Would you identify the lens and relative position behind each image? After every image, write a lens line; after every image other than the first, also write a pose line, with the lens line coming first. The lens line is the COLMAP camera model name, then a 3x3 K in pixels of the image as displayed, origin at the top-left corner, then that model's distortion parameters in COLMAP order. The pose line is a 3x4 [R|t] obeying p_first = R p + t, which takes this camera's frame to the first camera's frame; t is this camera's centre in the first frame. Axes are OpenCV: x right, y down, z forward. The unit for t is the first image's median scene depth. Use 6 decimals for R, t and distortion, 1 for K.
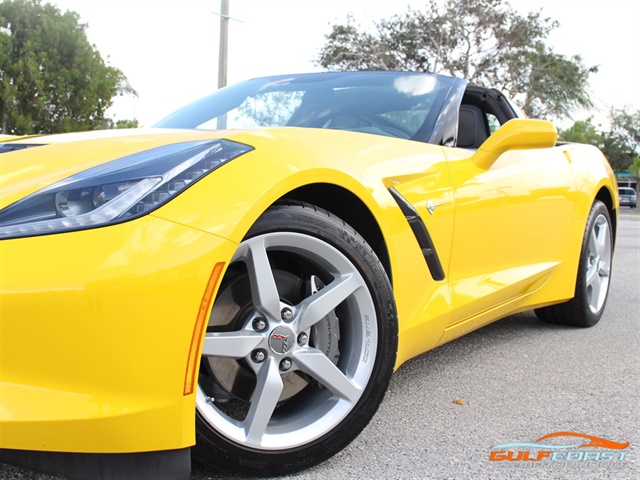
lens RADIAL K [[687.9, 0, 317.6], [0, 687.9, 243.3], [0, 0, 1]] dist [-0.096218, 0.016214]
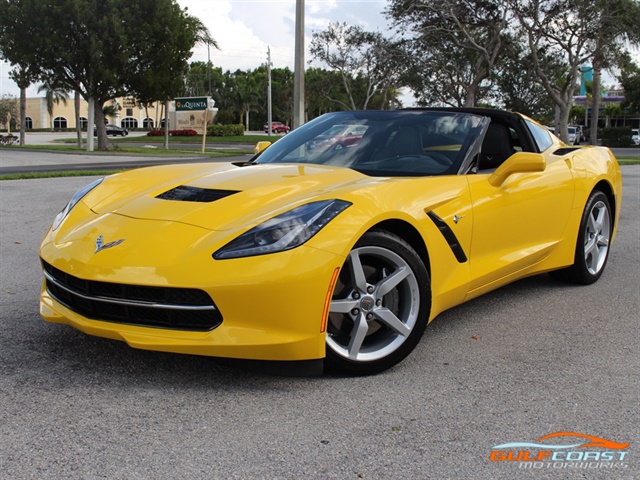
lens RADIAL K [[798.9, 0, 322.0], [0, 798.9, 241.0], [0, 0, 1]] dist [-0.106329, 0.060086]
pose [[0.996137, -0.001714, -0.087791, 0.008418], [0.011181, 0.994147, 0.107458, -0.140636], [0.087093, -0.108024, 0.990326, -0.612340]]
